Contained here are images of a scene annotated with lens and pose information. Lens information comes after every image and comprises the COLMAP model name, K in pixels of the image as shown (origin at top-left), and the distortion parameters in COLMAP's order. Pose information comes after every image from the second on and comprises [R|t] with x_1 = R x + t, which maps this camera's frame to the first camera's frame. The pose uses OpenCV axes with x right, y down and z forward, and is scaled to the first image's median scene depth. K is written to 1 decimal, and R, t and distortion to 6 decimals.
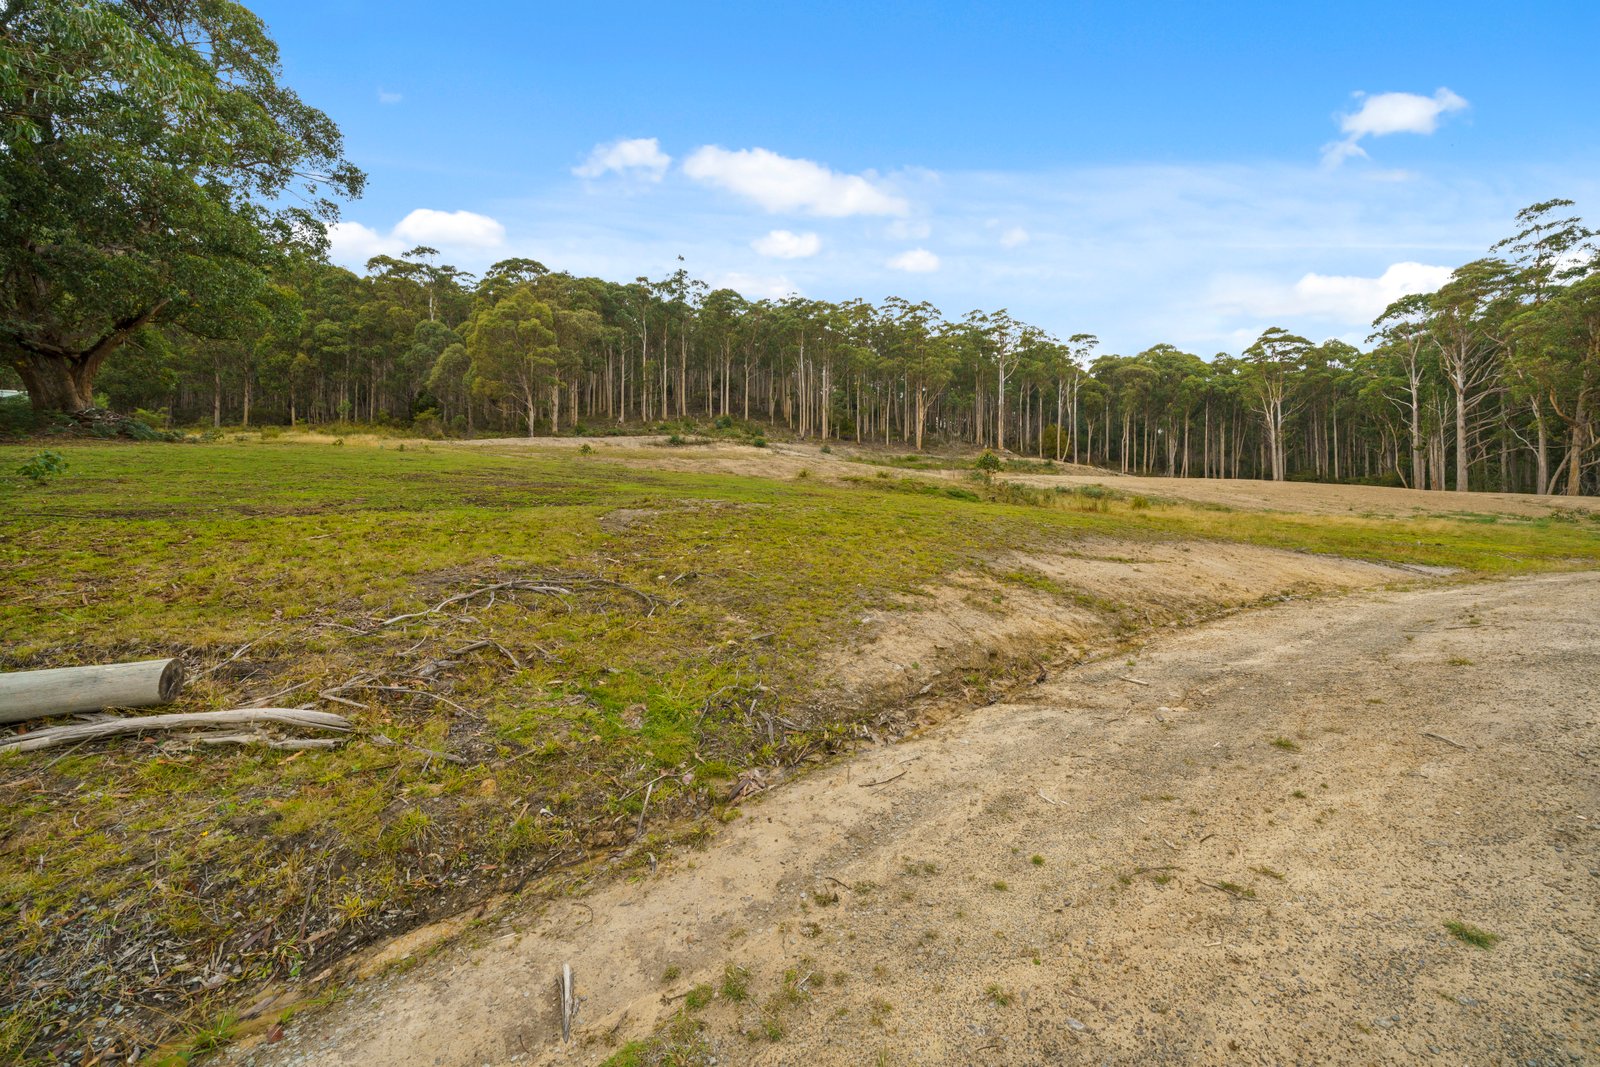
lens RADIAL K [[532.3, 0, 800.0], [0, 532.3, 533.5], [0, 0, 1]] dist [-0.006399, -0.000155]
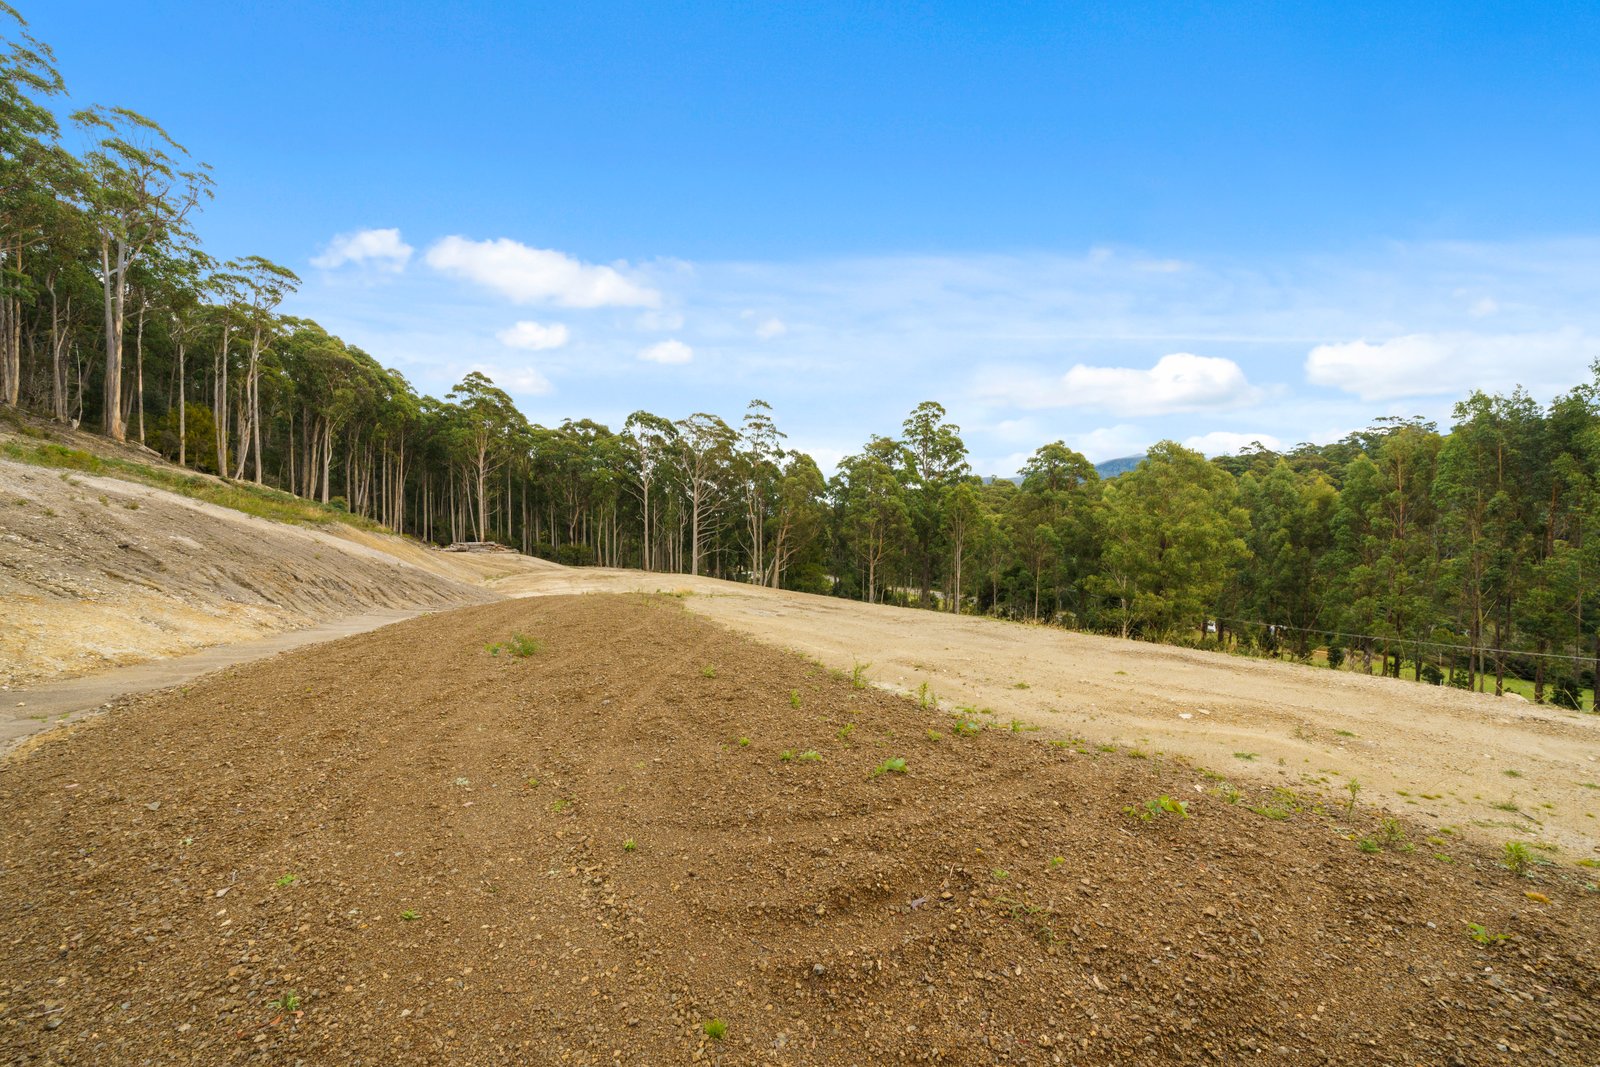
lens RADIAL K [[560.3, 0, 798.8], [0, 560.3, 578.2], [0, 0, 1]] dist [-0.001281, -0.000145]
pose [[-0.126134, -0.046509, 0.990922, -0.227869], [-0.024912, 0.998734, 0.043705, -0.126818], [-0.991700, -0.019173, -0.127133, 0.807962]]
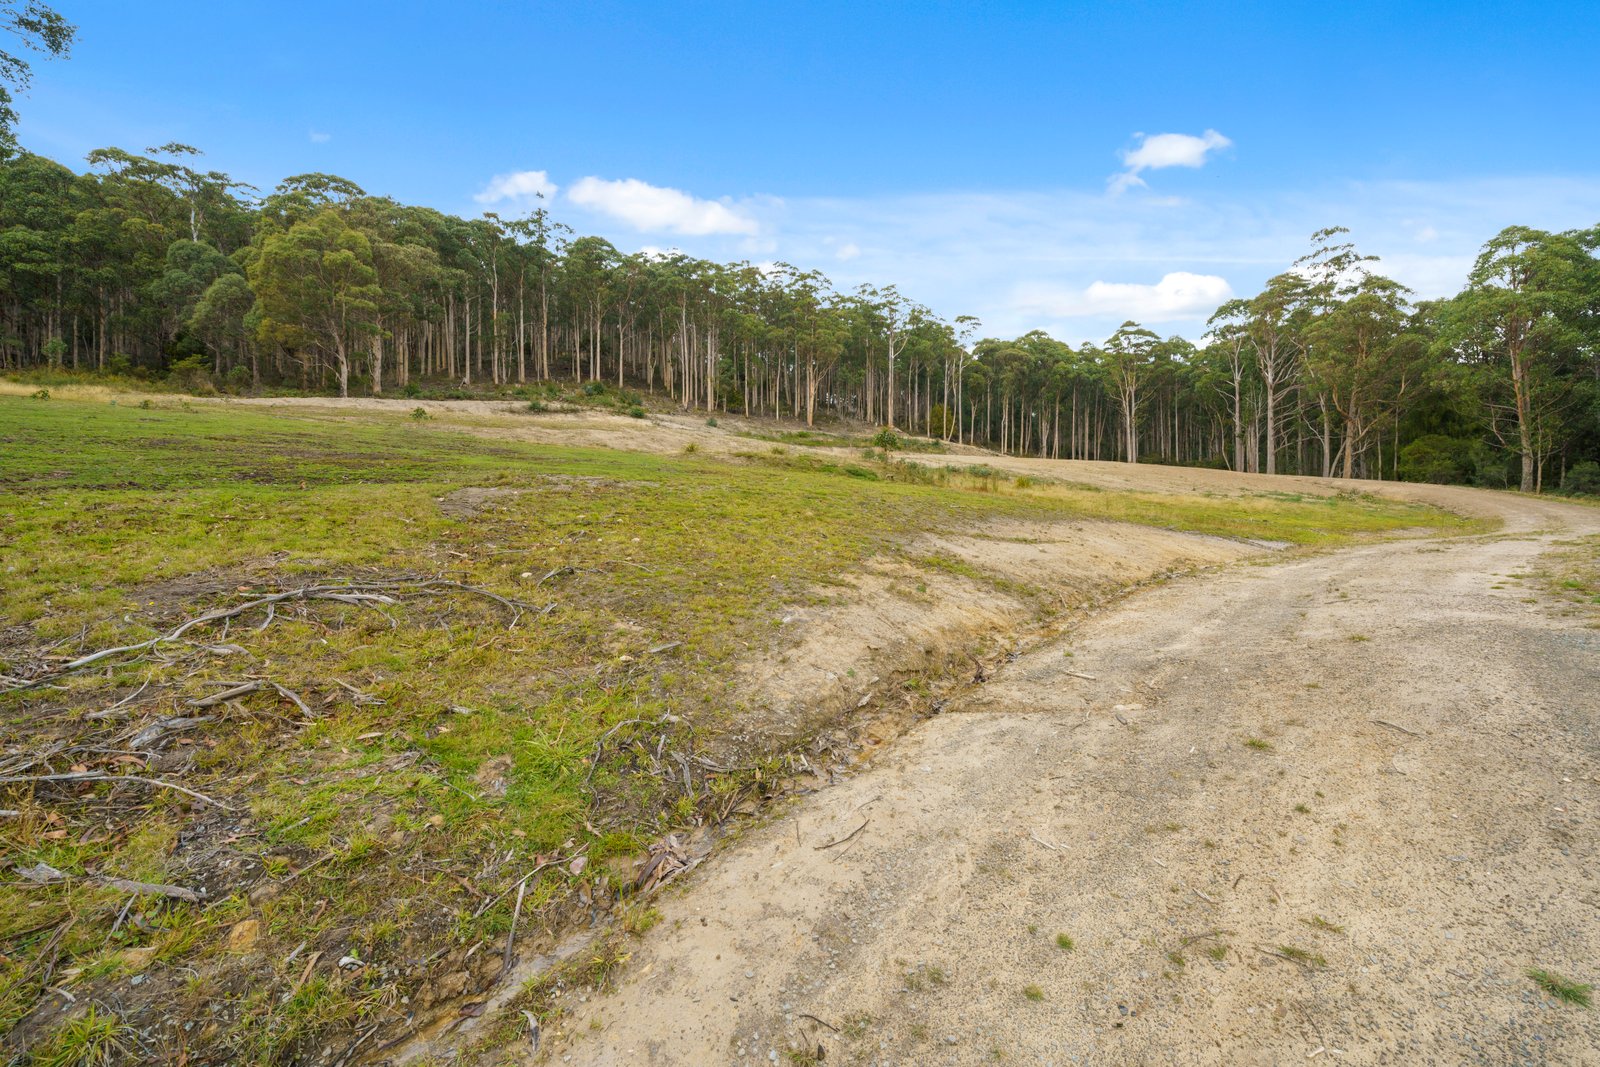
lens RADIAL K [[564.6, 0, 805.5], [0, 564.6, 524.0], [0, 0, 1]] dist [-0.006945, 0.000246]
pose [[0.977042, -0.010294, 0.212799, -0.003503], [0.006298, 0.999791, 0.019449, -0.000713], [-0.212954, -0.017662, 0.976902, 0.010273]]
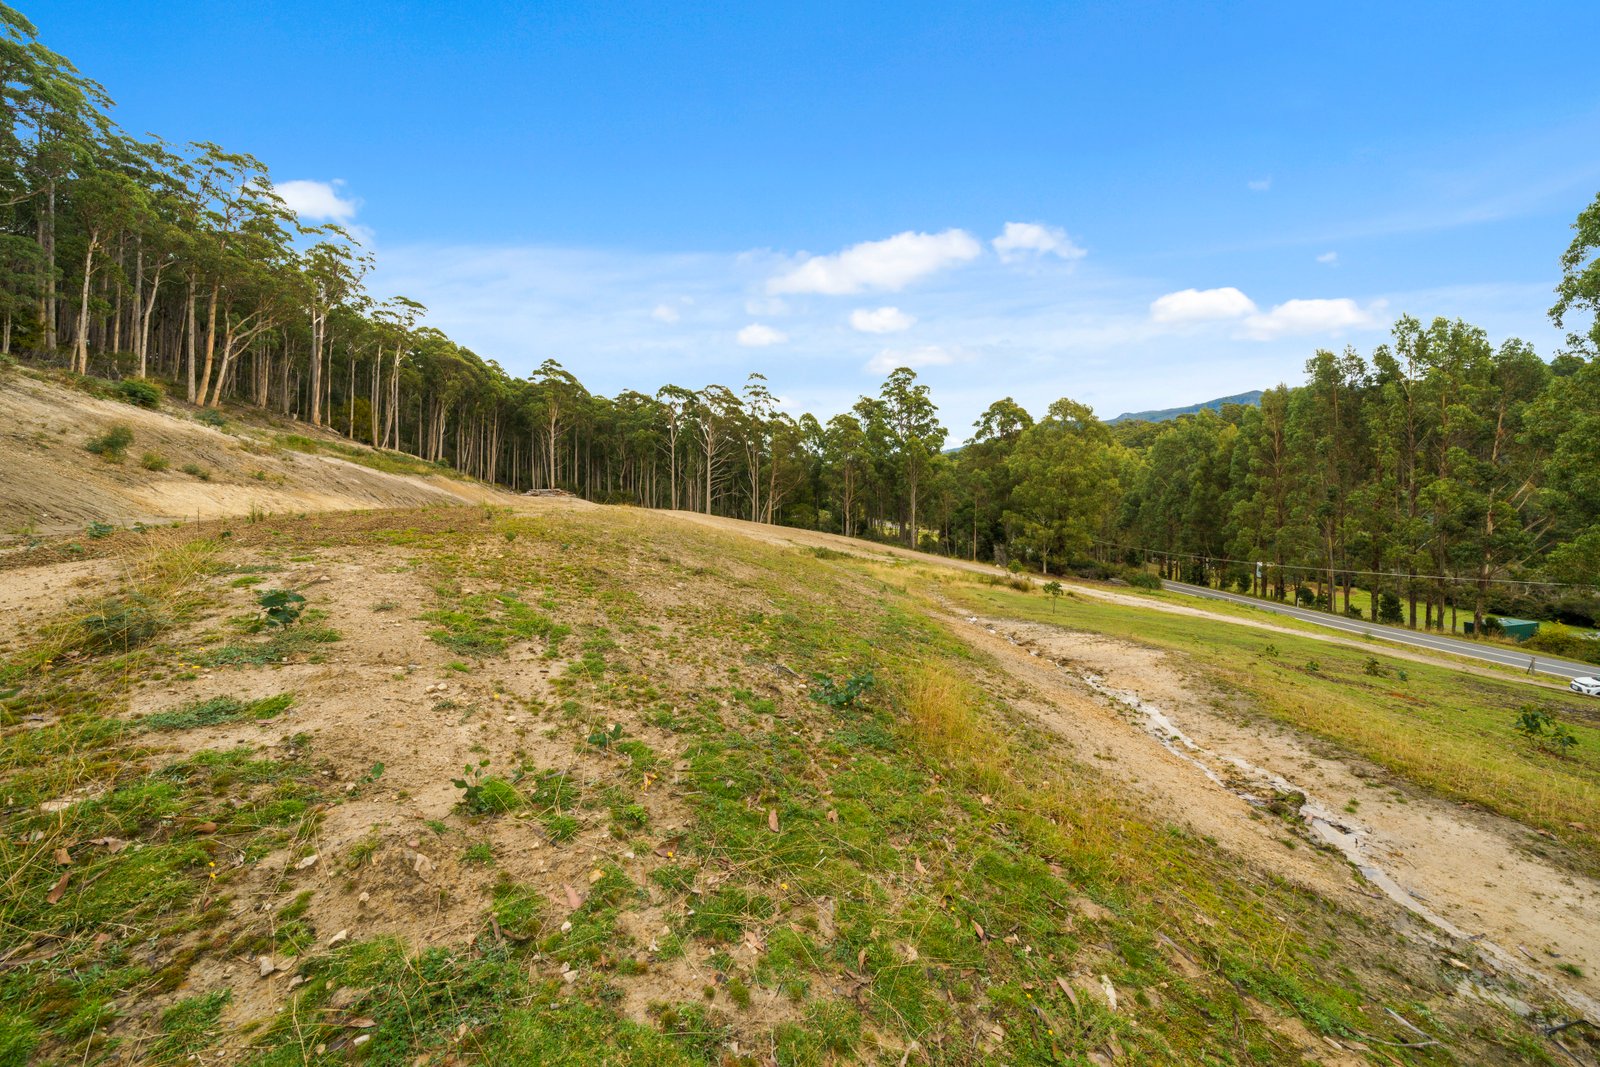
lens RADIAL K [[557.6, 0, 805.1], [0, 557.6, 503.0], [0, 0, 1]] dist [-0.002120, -0.000198]
pose [[0.017395, -0.004375, 0.999839, -0.509966], [-0.017579, 0.999835, 0.004680, -0.115587], [-0.999694, -0.017657, 0.017316, 0.574357]]
